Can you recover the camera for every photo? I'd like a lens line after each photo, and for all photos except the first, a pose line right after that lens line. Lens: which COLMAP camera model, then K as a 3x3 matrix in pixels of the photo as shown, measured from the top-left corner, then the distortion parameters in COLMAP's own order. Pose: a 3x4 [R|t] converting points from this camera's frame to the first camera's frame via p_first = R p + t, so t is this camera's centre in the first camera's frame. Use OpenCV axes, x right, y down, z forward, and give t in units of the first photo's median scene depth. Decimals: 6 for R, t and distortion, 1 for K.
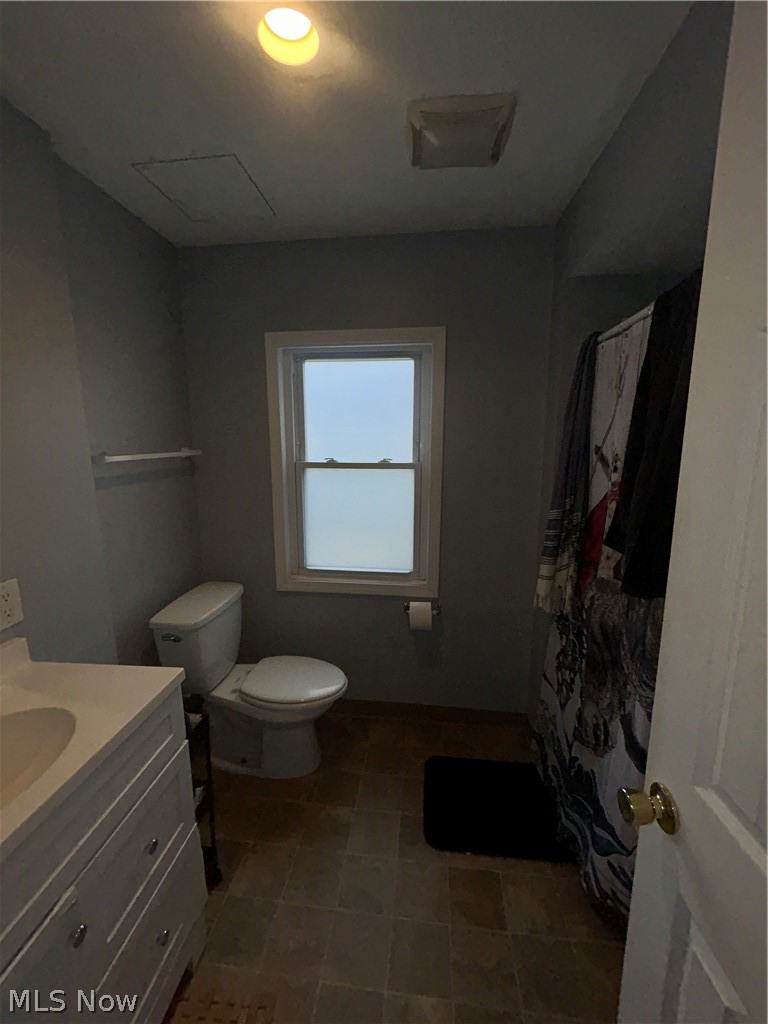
lens RADIAL K [[412.6, 0, 381.8], [0, 412.6, 512.0], [0, 0, 1]] dist [-0.000835, 0.000441]
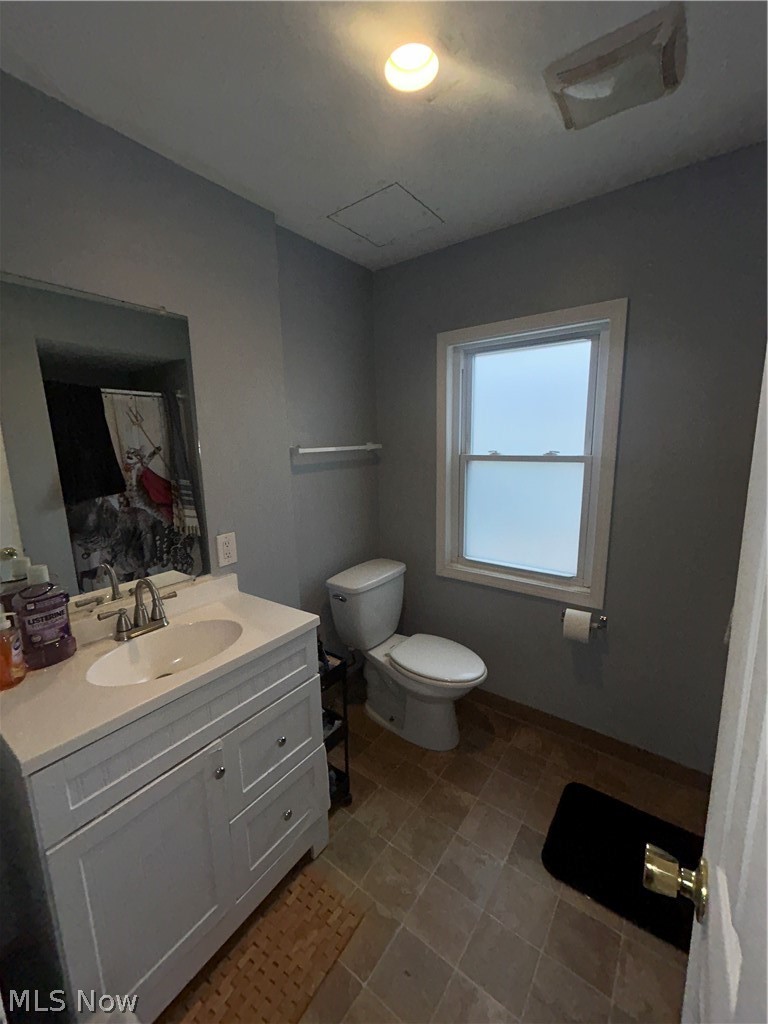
lens RADIAL K [[412.6, 0, 383.3], [0, 412.6, 511.6], [0, 0, 1]] dist [-0.000835, 0.000441]
pose [[0.860508, 0.071886, -0.504339, 0.175171], [-0.067570, 0.997353, 0.026870, 0.007998], [0.504936, 0.010956, 0.863087, 0.006045]]
